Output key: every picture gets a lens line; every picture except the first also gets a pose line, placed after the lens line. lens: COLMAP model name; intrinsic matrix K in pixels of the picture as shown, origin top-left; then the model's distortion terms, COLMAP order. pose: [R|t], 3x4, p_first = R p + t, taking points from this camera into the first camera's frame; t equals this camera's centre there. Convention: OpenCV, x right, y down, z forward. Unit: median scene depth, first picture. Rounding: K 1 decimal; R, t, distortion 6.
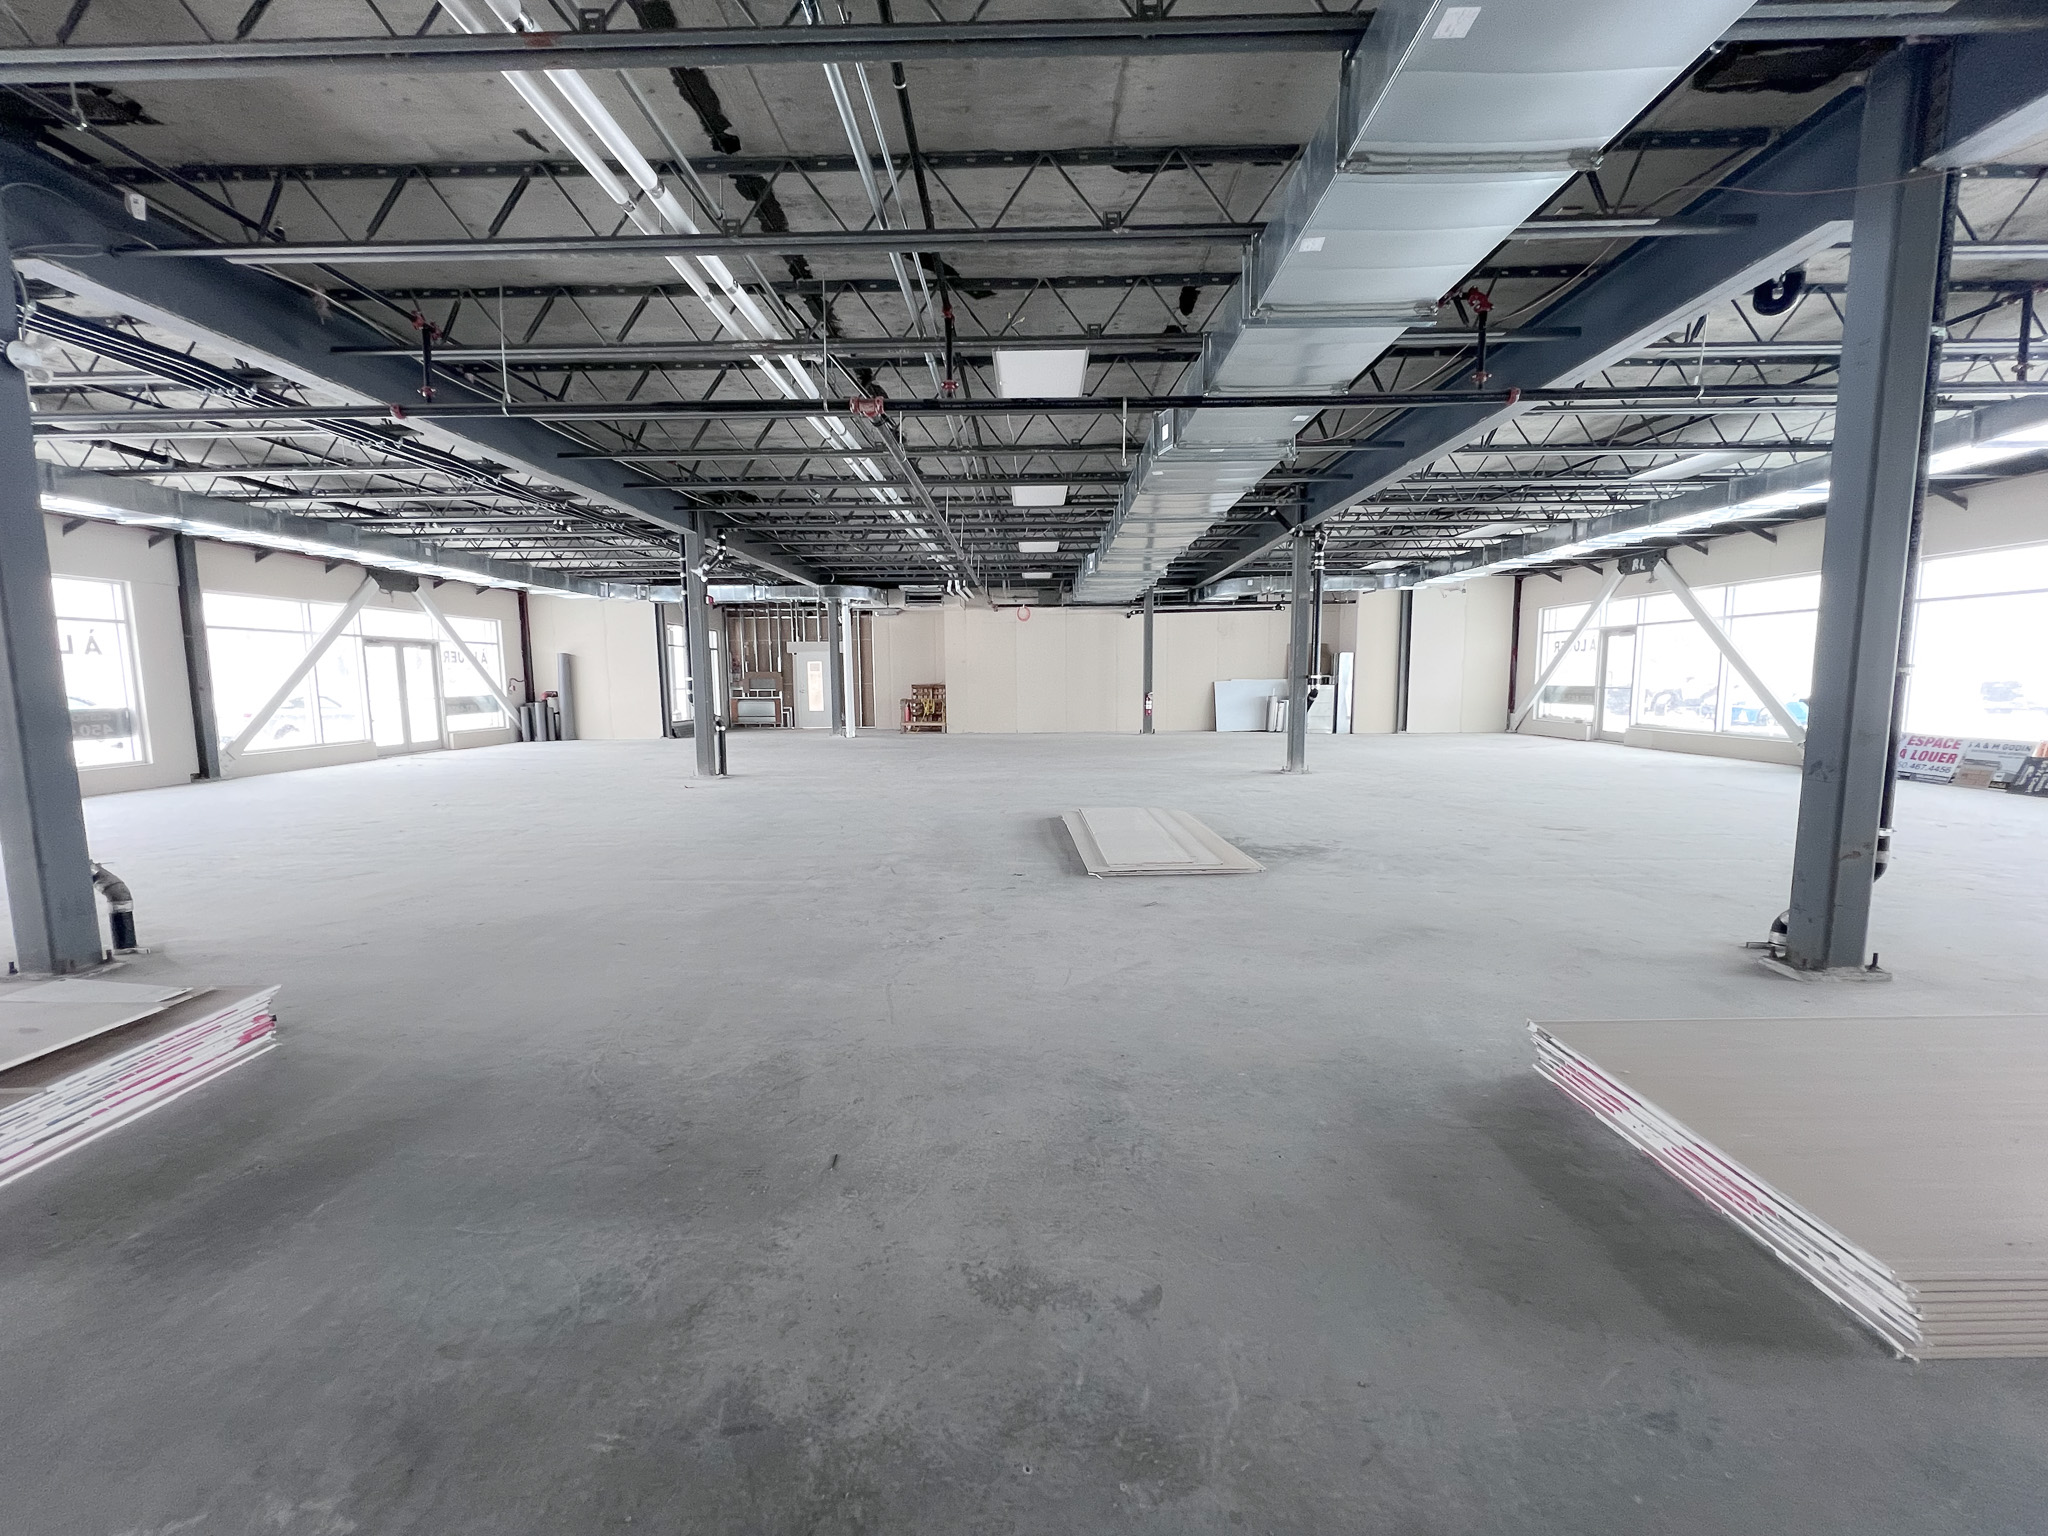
lens RADIAL K [[822.6, 0, 1027.1], [0, 822.6, 765.9], [0, 0, 1]] dist [-0.000172, -0.000018]
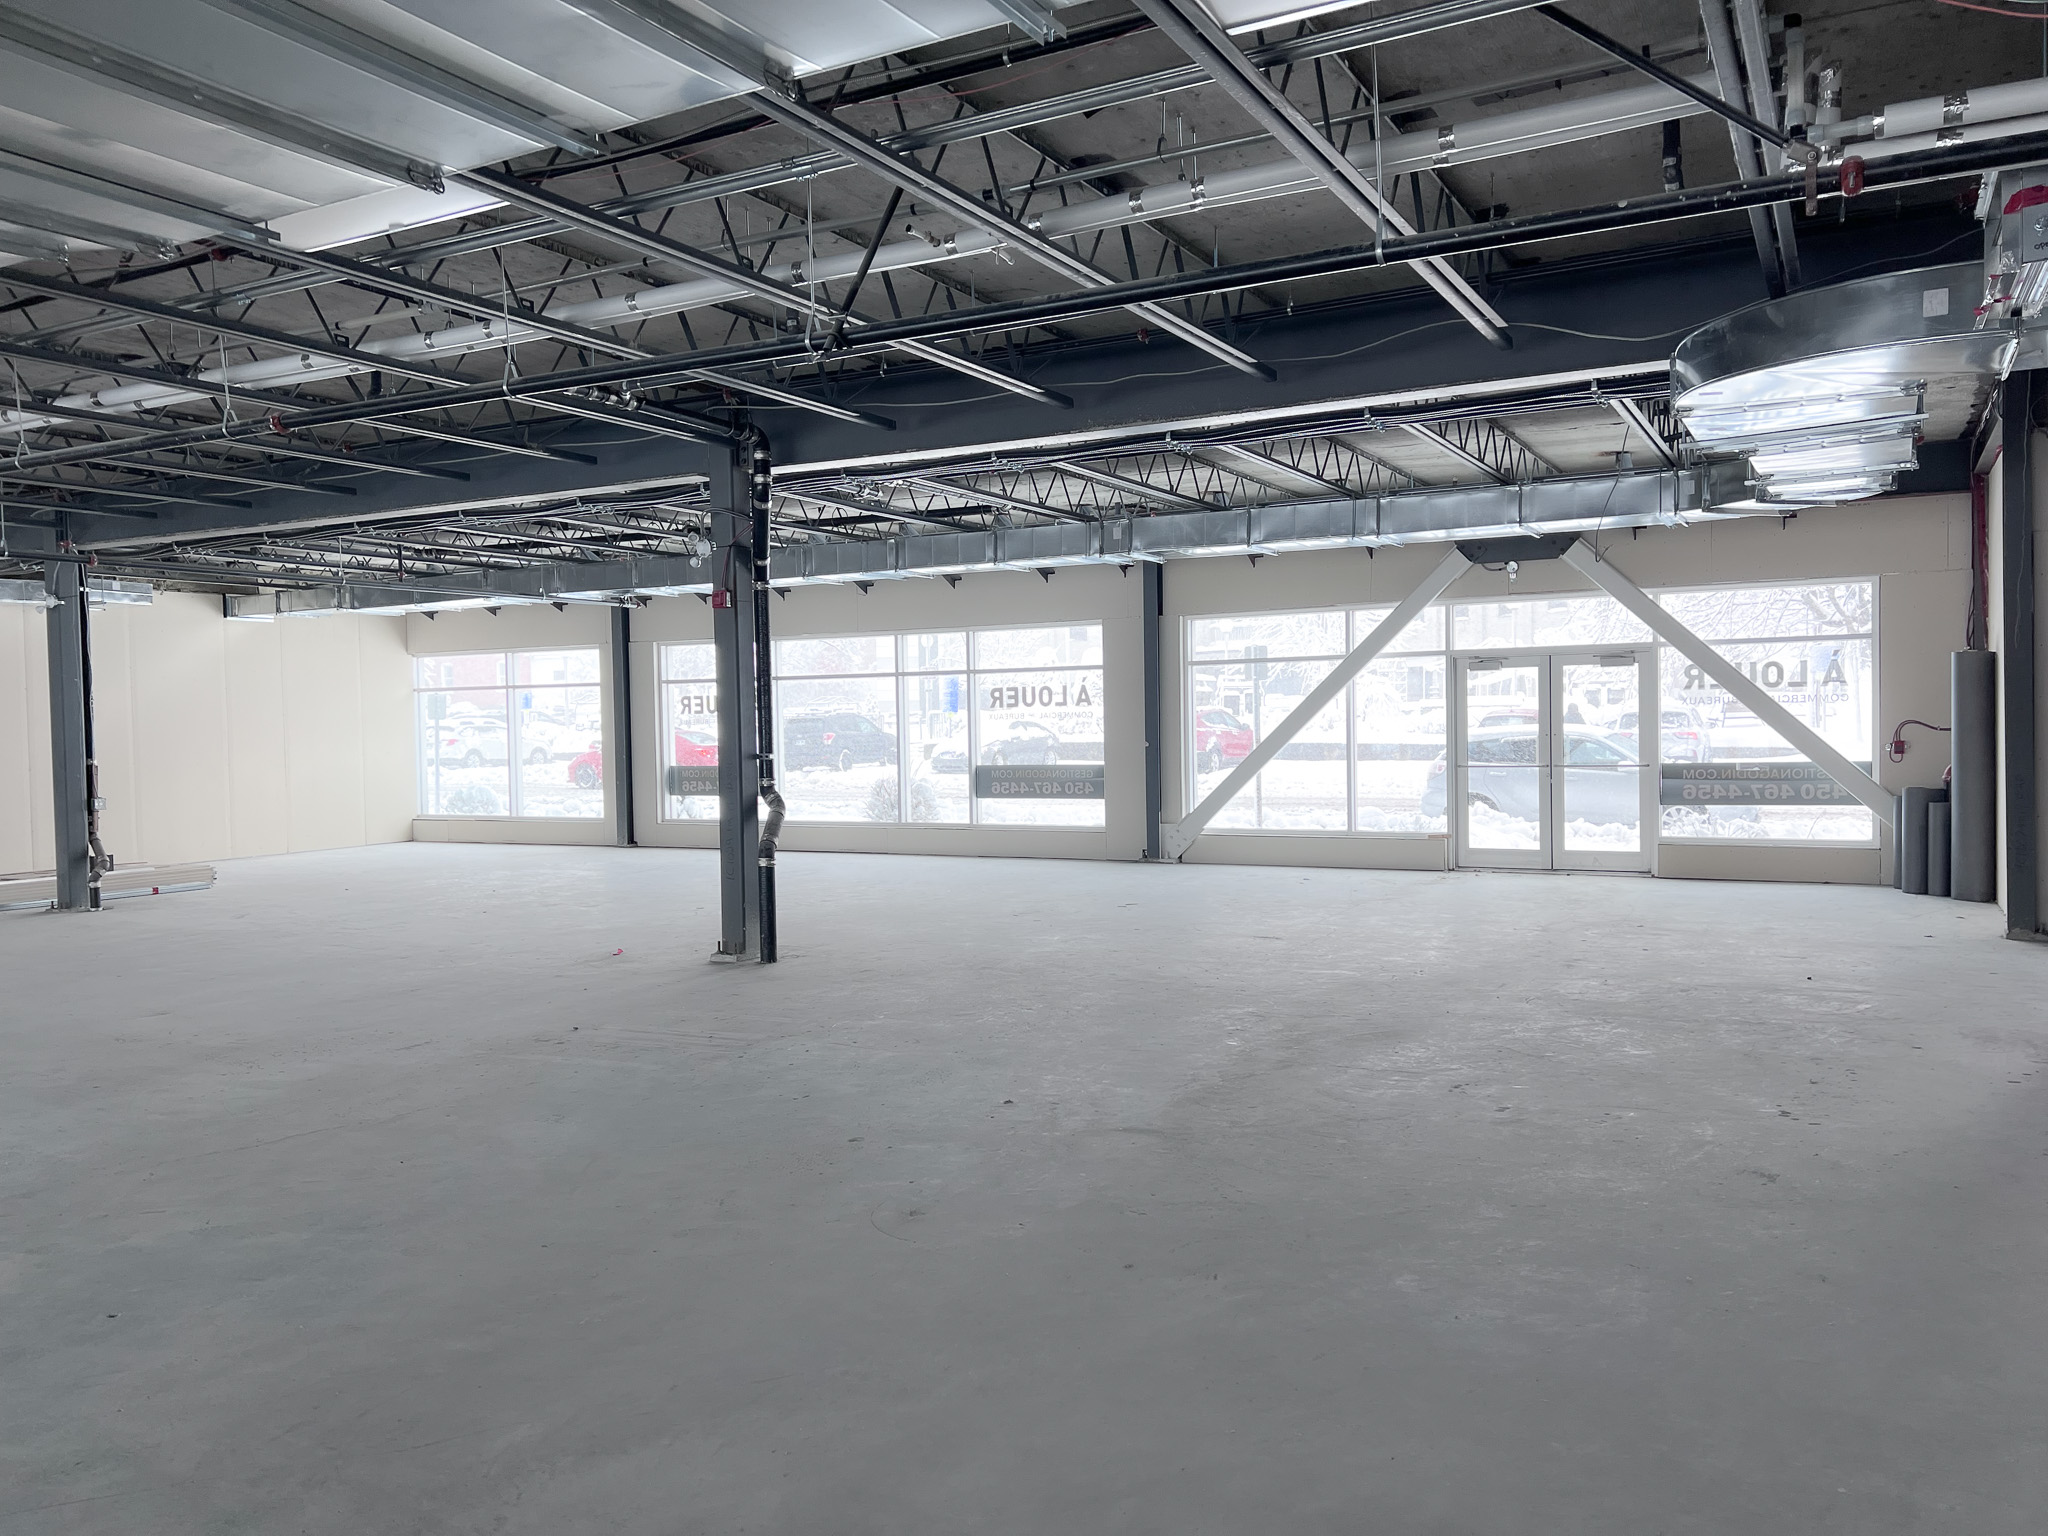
lens RADIAL K [[1558.4, 0, 1021.4], [0, 1558.4, 769.2], [0, 0, 1]] dist [0.022690, -0.002429]
pose [[-0.468677, 0.047752, -0.882078, 0.276322], [-0.074474, 0.992847, 0.093319, -0.150660], [0.880224, 0.109428, -0.461769, 1.187399]]
